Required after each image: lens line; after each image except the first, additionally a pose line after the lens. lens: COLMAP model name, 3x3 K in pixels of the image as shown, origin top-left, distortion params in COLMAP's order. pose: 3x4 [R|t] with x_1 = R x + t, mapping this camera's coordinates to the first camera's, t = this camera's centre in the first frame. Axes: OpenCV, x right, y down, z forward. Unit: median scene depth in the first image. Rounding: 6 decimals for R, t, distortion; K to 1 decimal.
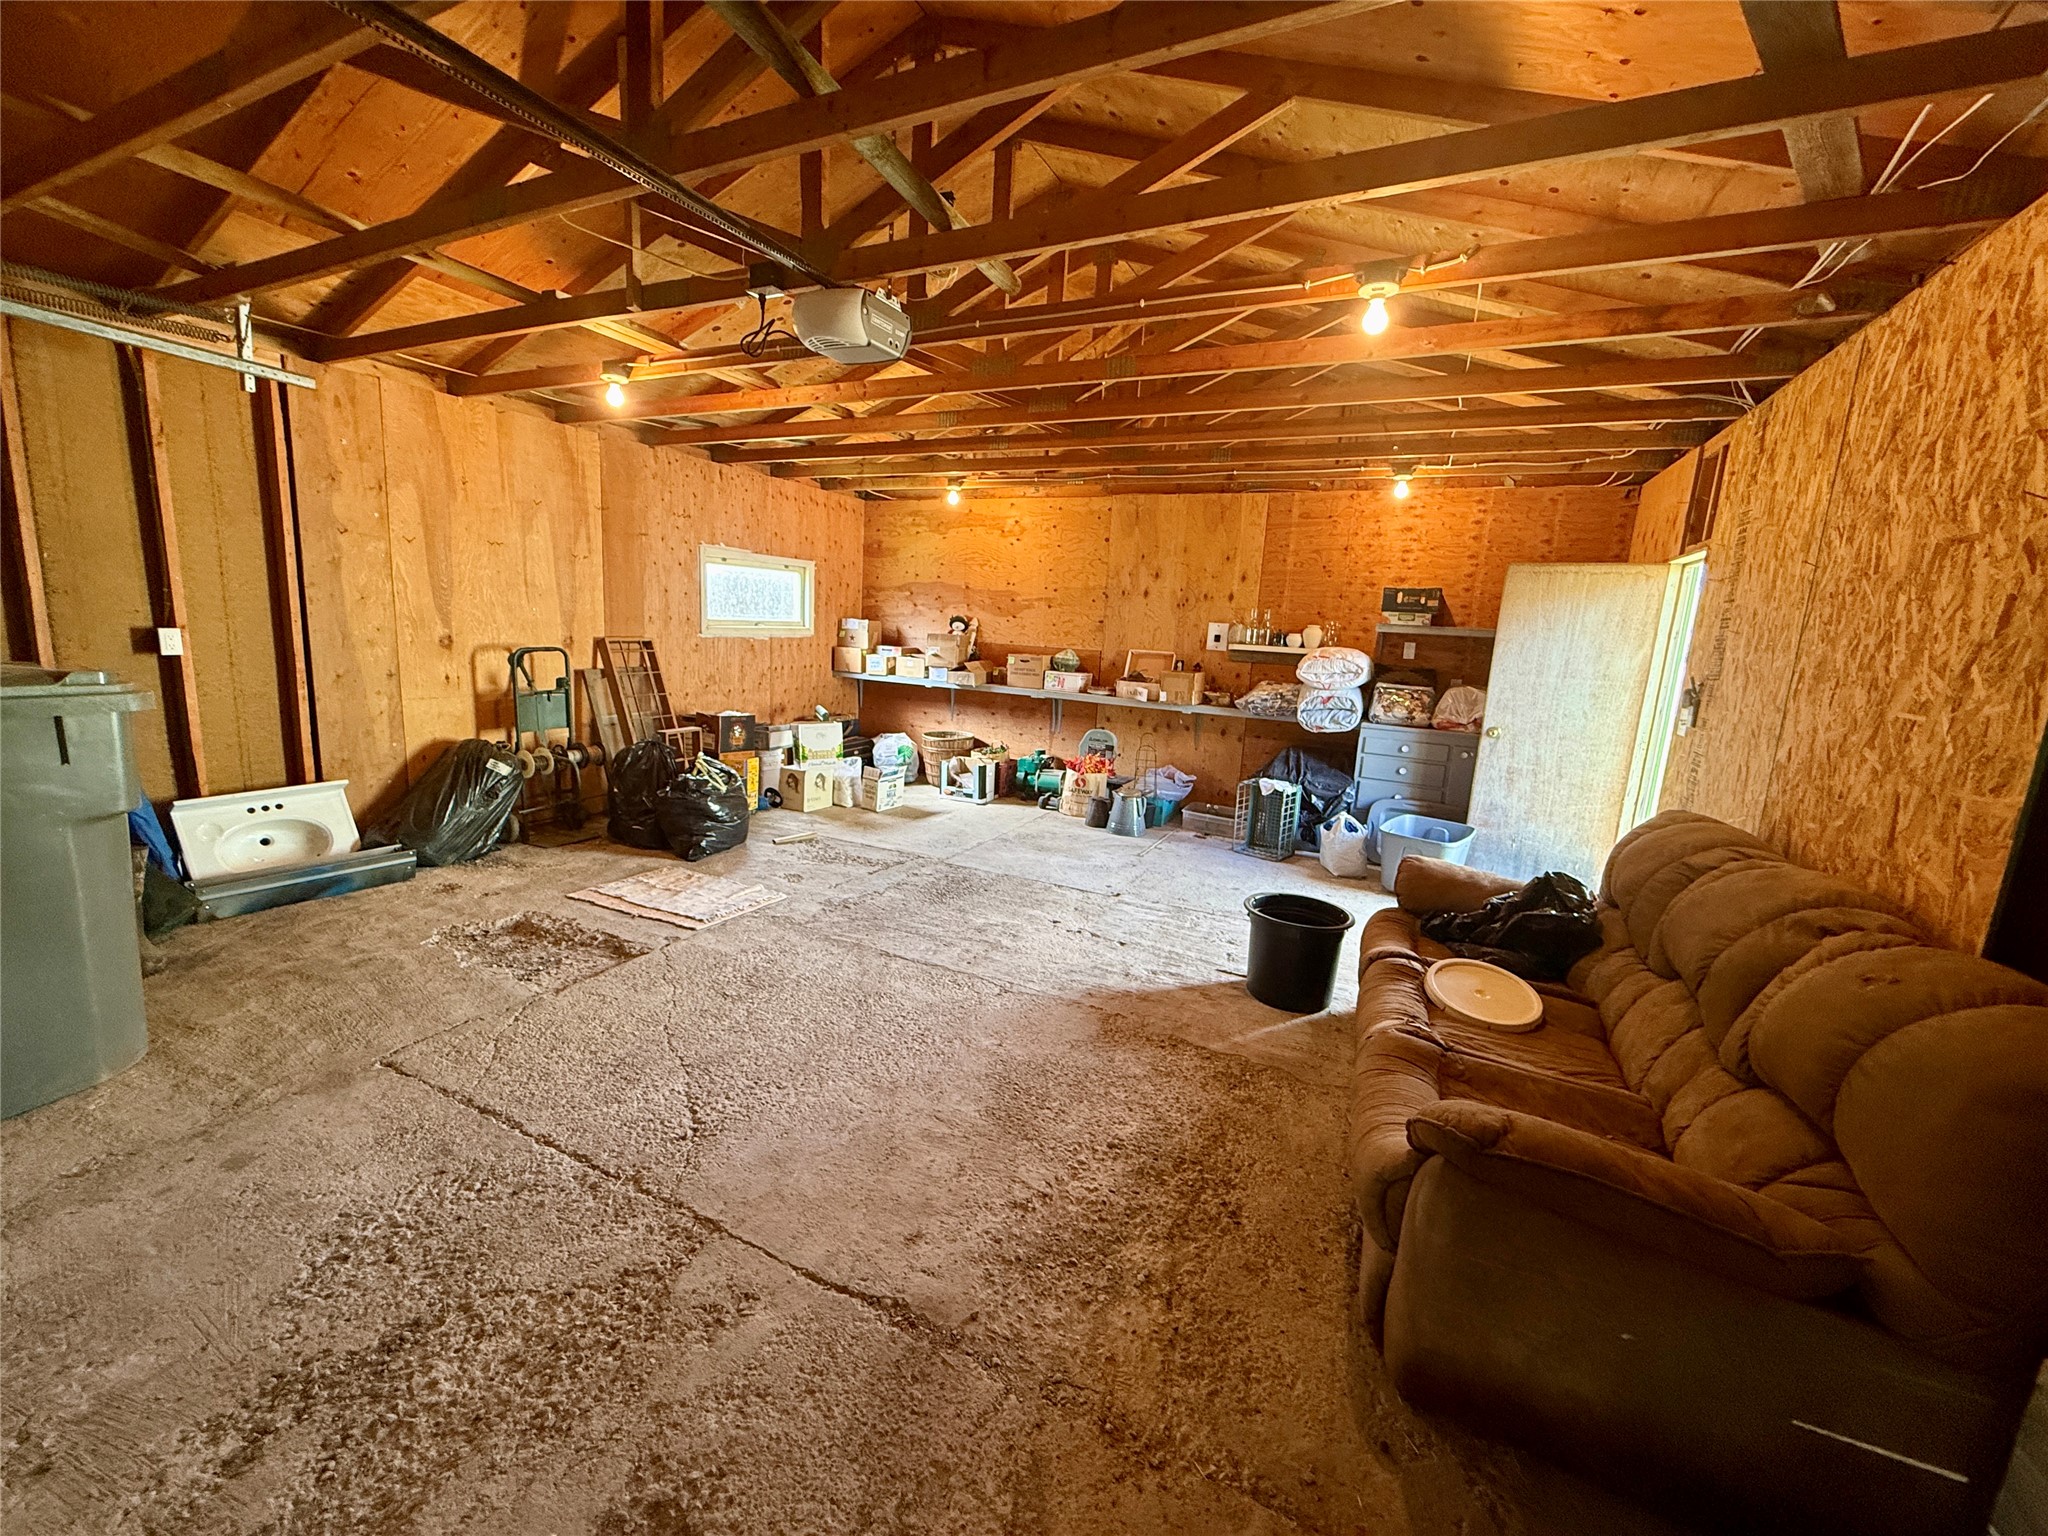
lens RADIAL K [[815.9, 0, 1026.3], [0, 815.9, 769.1], [0, 0, 1]] dist [-0.001513, 0.000875]
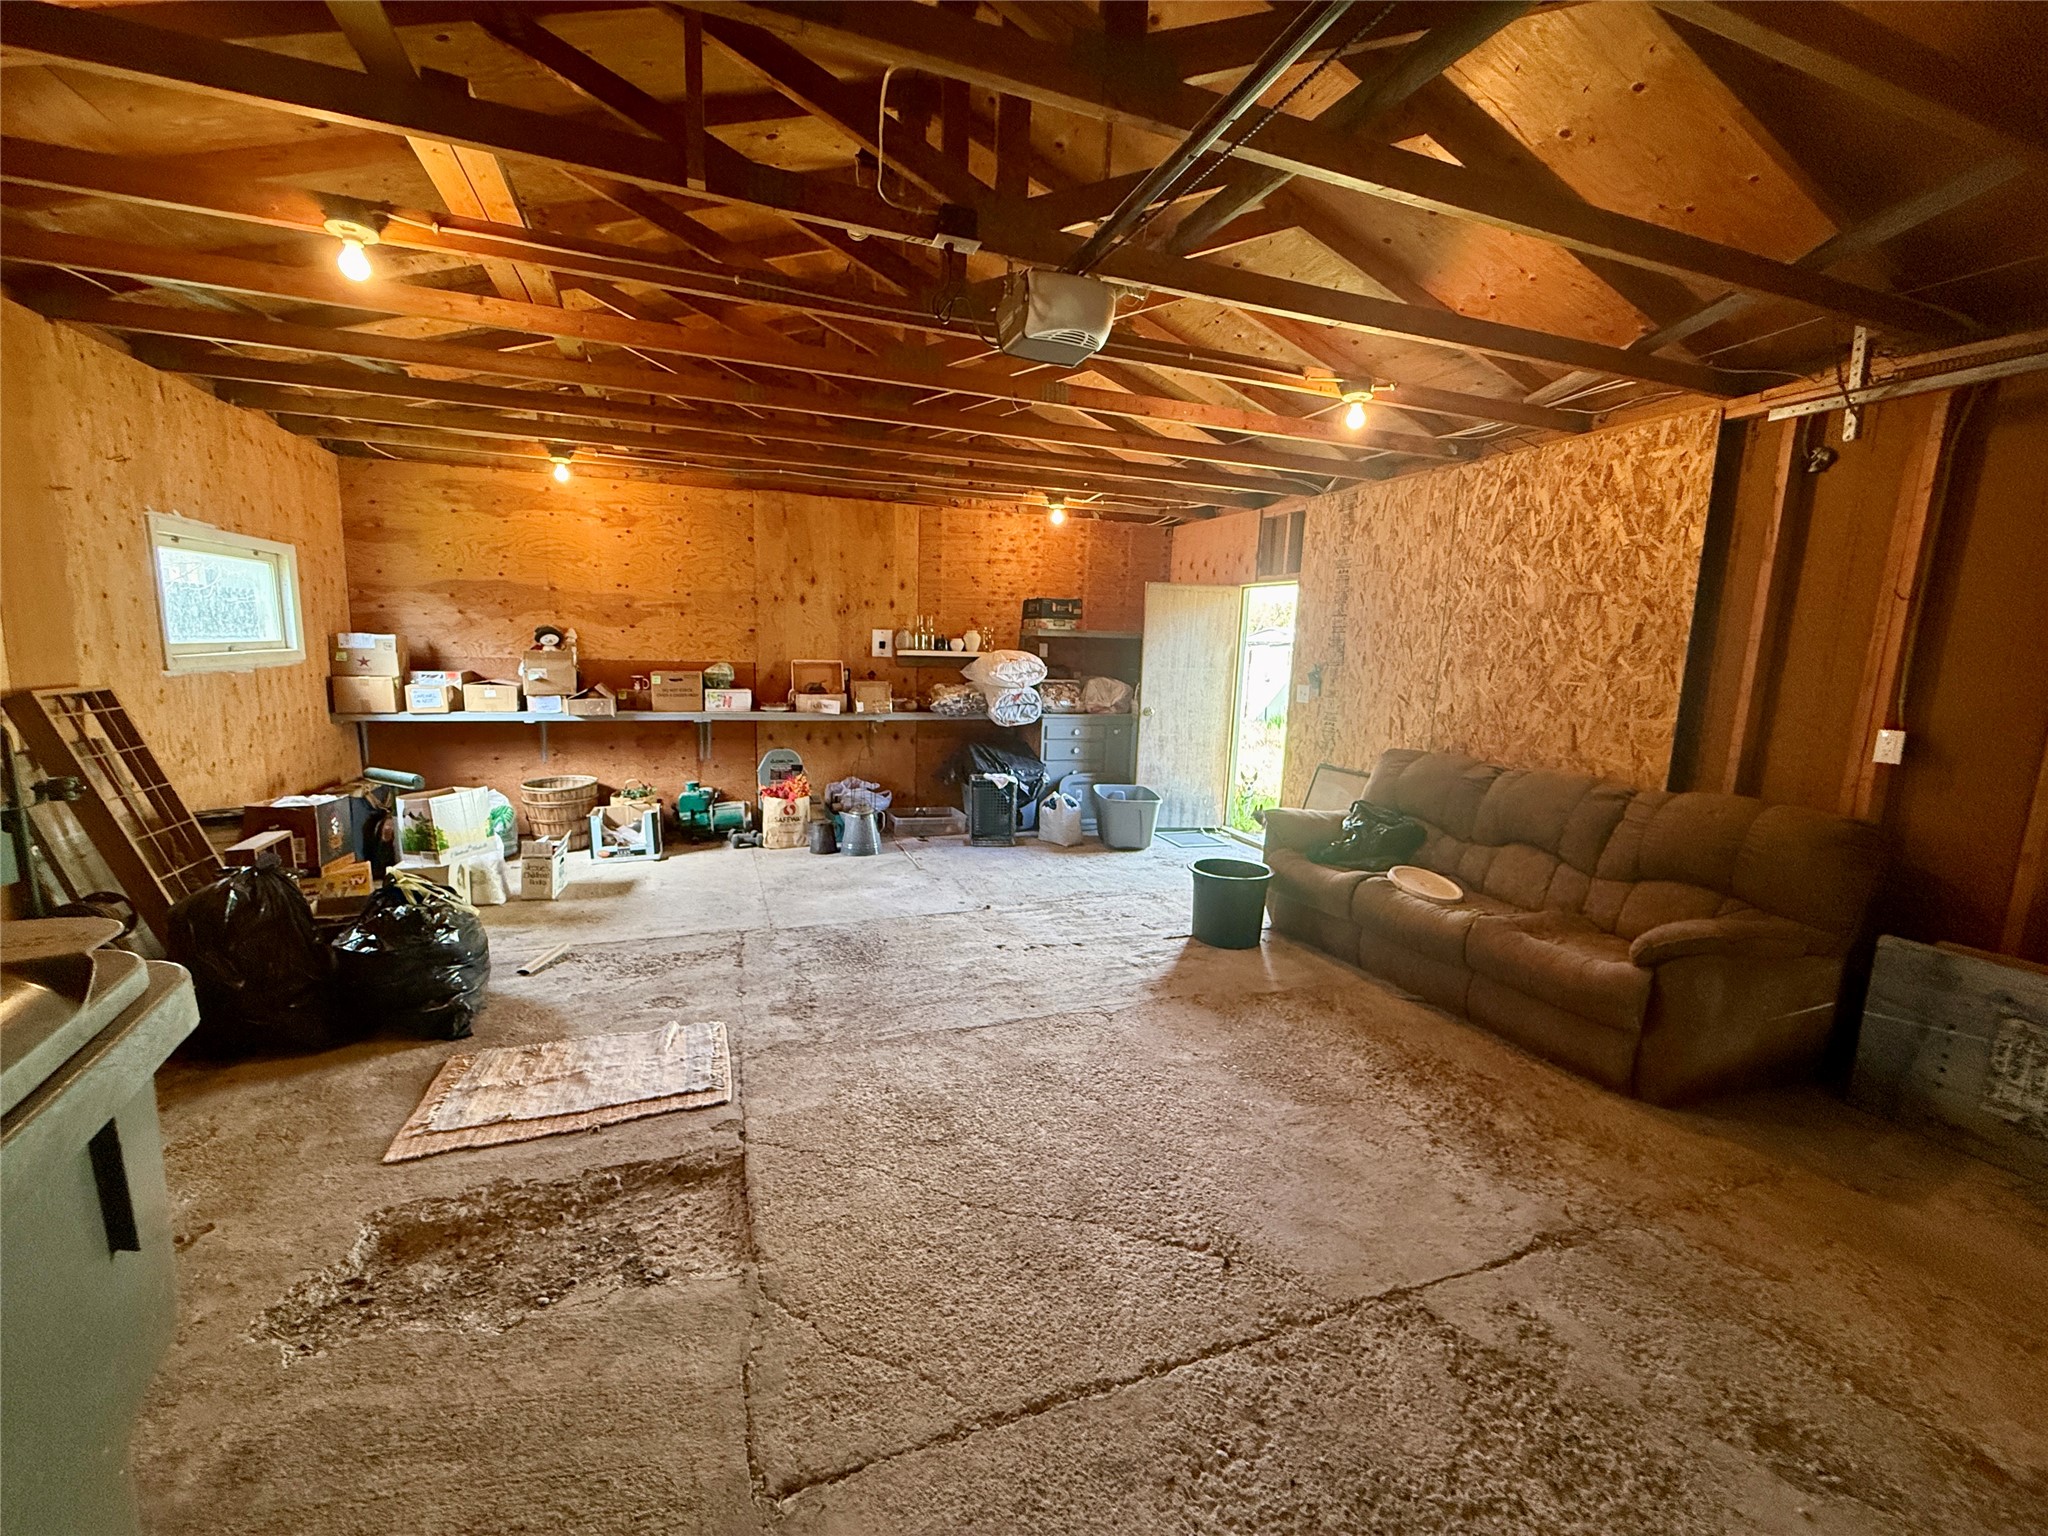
lens RADIAL K [[815.9, 0, 1013.8], [0, 815.9, 767.4], [0, 0, 1]] dist [-0.001513, 0.000875]
pose [[0.690423, -0.142487, 0.709235, -0.528238], [0.136258, 0.988476, 0.065942, -0.074452], [-0.710457, 0.051111, 0.701882, 0.250317]]
